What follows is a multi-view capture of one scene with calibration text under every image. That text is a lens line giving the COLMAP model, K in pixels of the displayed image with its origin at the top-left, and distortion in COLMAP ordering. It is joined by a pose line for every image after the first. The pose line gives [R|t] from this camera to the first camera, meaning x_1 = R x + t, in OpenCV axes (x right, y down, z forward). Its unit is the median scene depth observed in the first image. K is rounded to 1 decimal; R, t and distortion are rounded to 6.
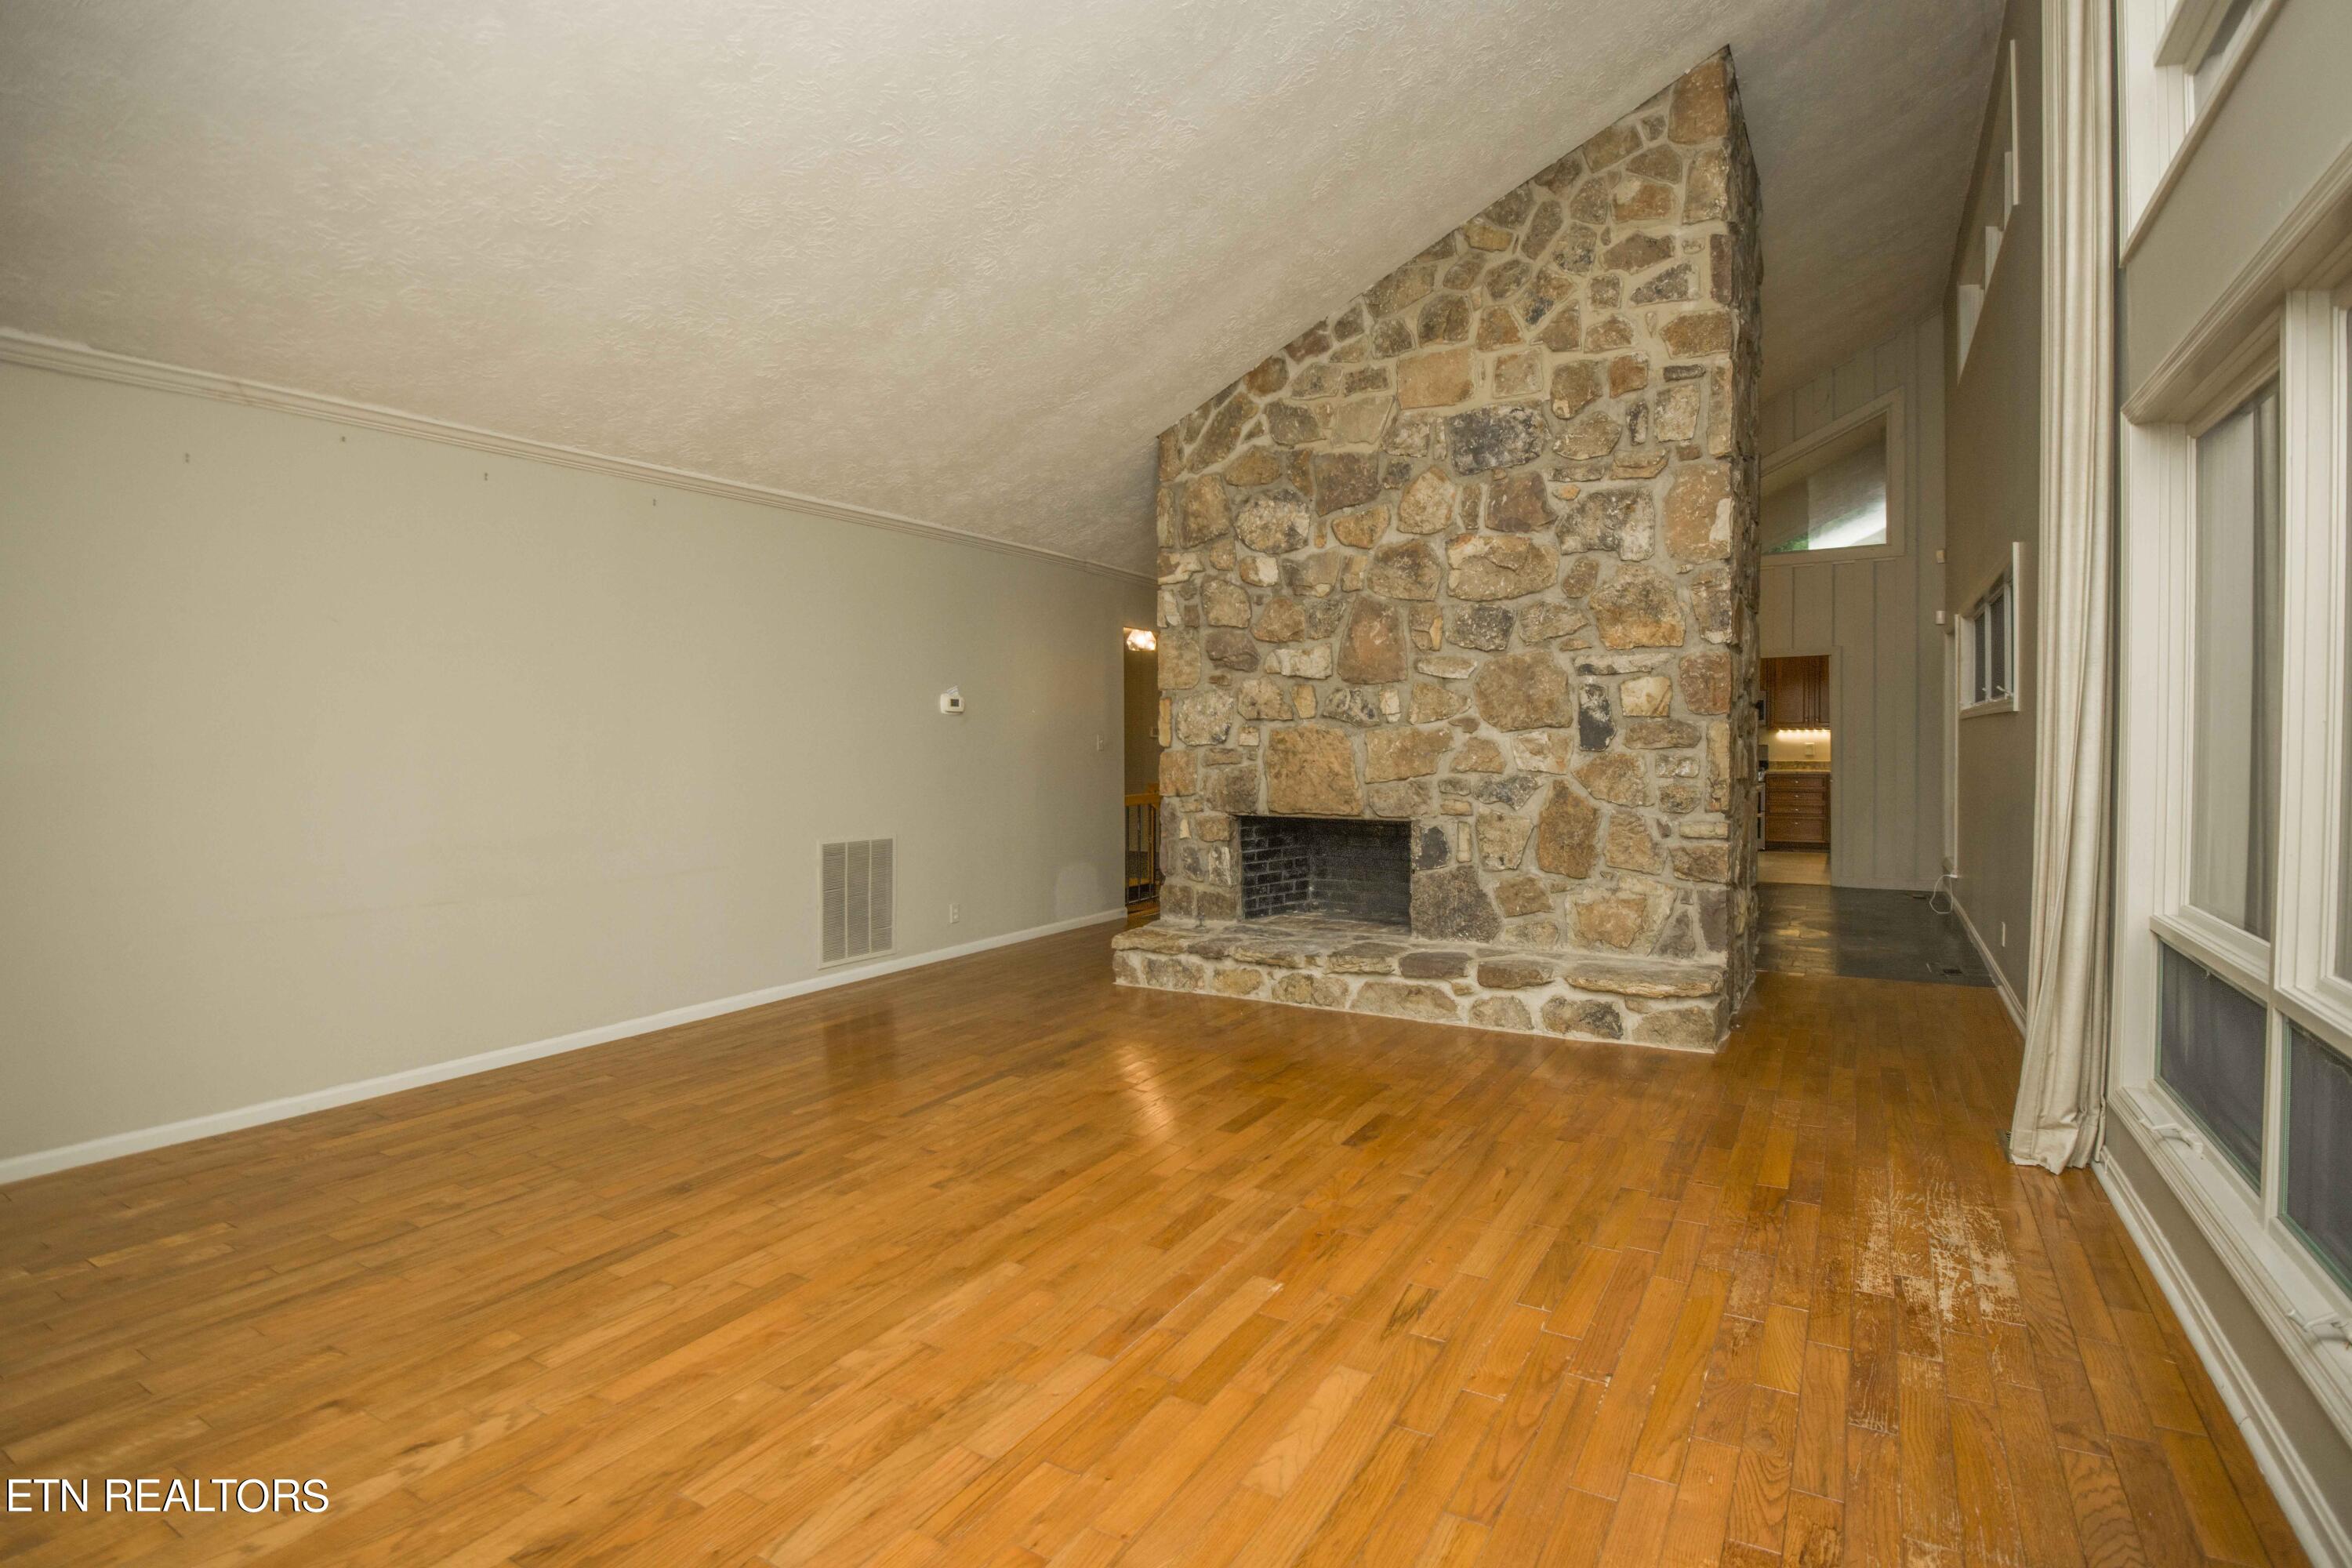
lens RADIAL K [[1125.4, 0, 1189.3], [0, 1125.4, 777.9], [0, 0, 1]] dist [-0.002651, -0.024565]
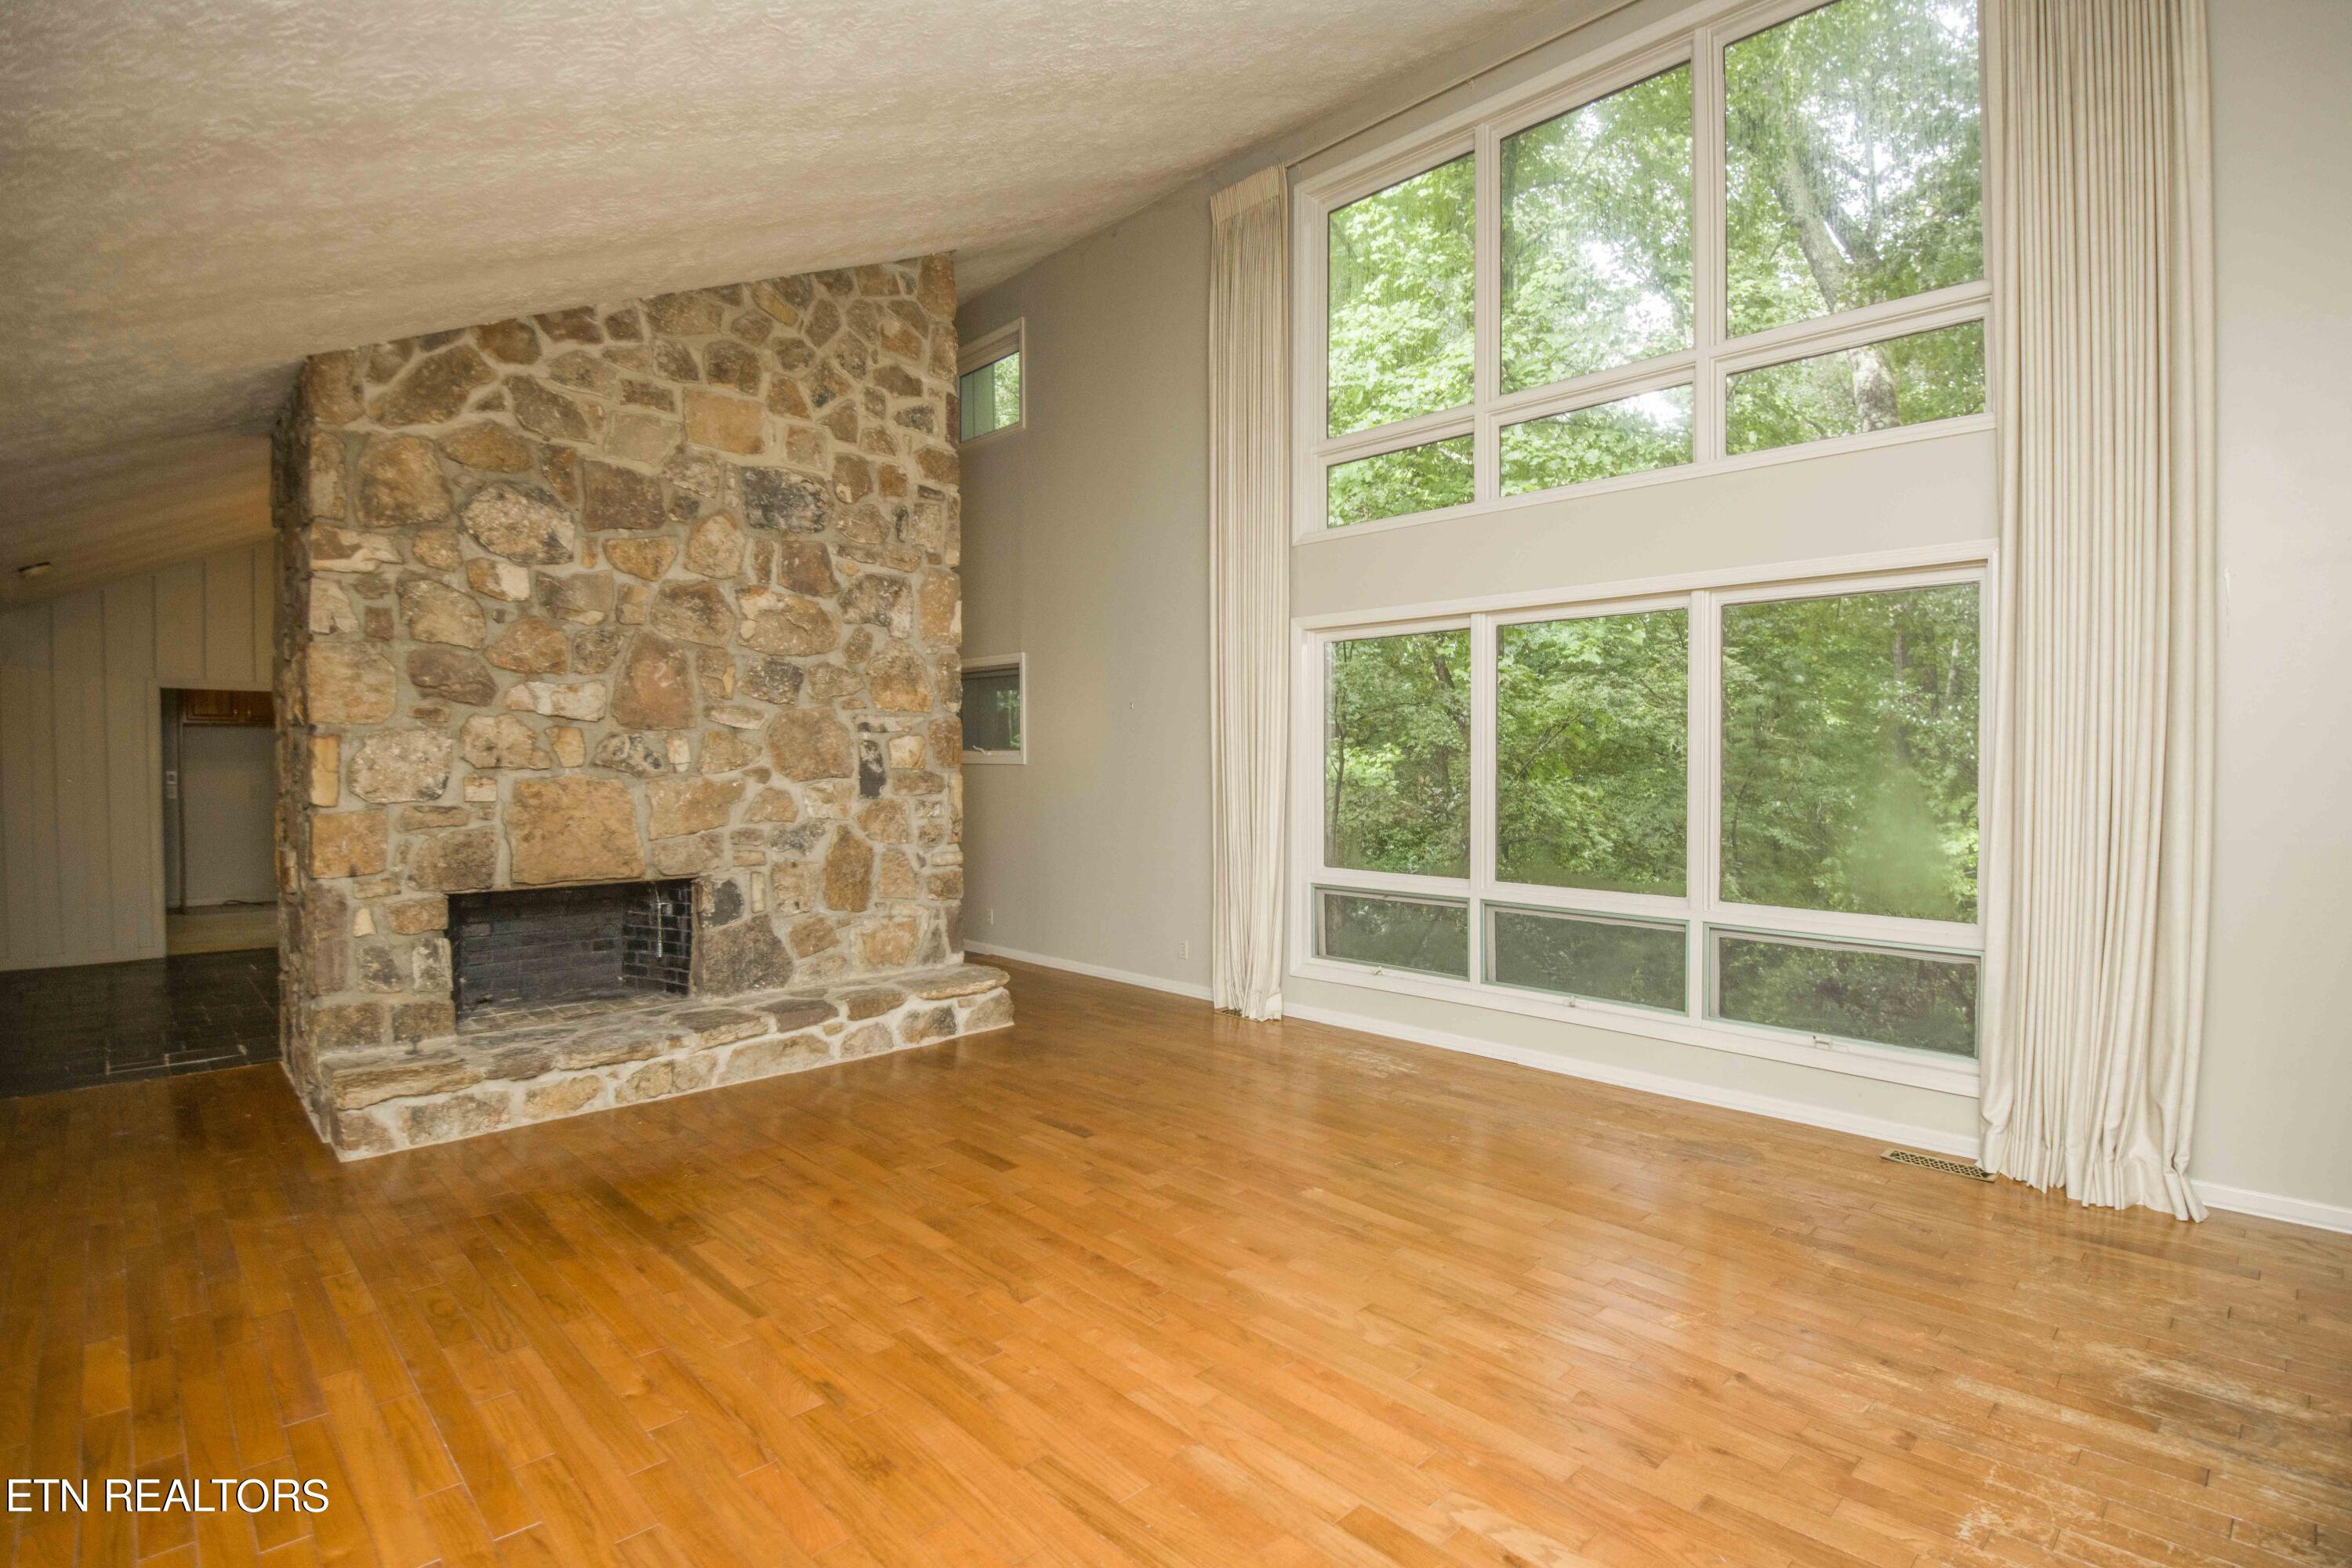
lens RADIAL K [[1125.4, 0, 1189.3], [0, 1125.4, 777.9], [0, 0, 1]] dist [-0.002651, -0.024565]
pose [[0.264221, -0.008518, 0.964424, -0.629082], [0.033446, 0.999440, -0.000335, -0.031874], [-0.963882, 0.032345, 0.264358, 0.365655]]
